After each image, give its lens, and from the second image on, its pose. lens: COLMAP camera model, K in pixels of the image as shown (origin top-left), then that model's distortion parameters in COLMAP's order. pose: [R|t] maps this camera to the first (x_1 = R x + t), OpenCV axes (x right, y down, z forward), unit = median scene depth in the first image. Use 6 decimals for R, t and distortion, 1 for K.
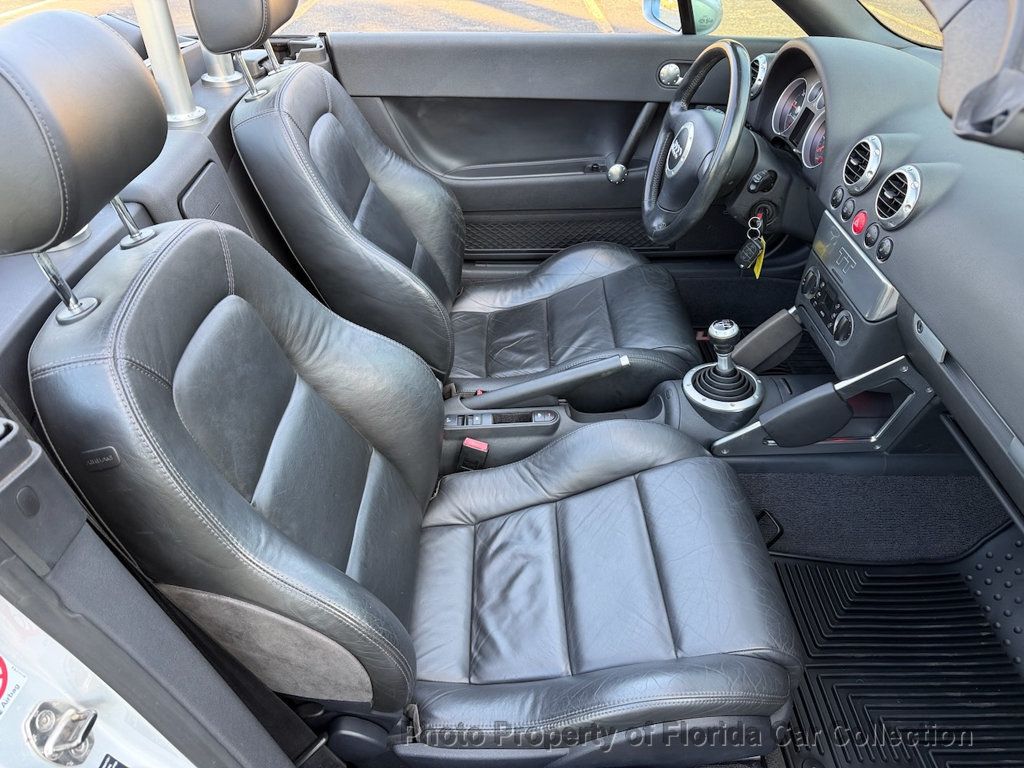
lens RADIAL K [[717.8, 0, 505.8], [0, 717.8, 385.1], [0, 0, 1]] dist [0.007720, -0.008292]
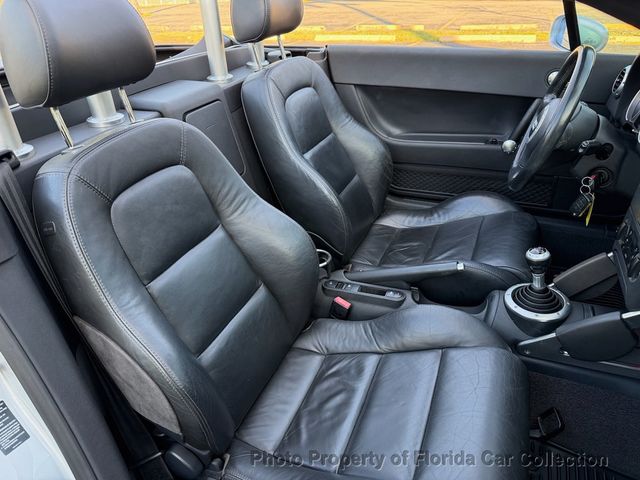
lens RADIAL K [[449.1, 0, 327.2], [0, 449.1, 241.2], [0, 0, 1]] dist [0.084576, -0.157855]
pose [[0.918397, 0.168317, -0.358074, 0.231611], [-0.210246, 0.974264, -0.081280, 0.041472], [0.335178, 0.149931, 0.930149, 0.112194]]
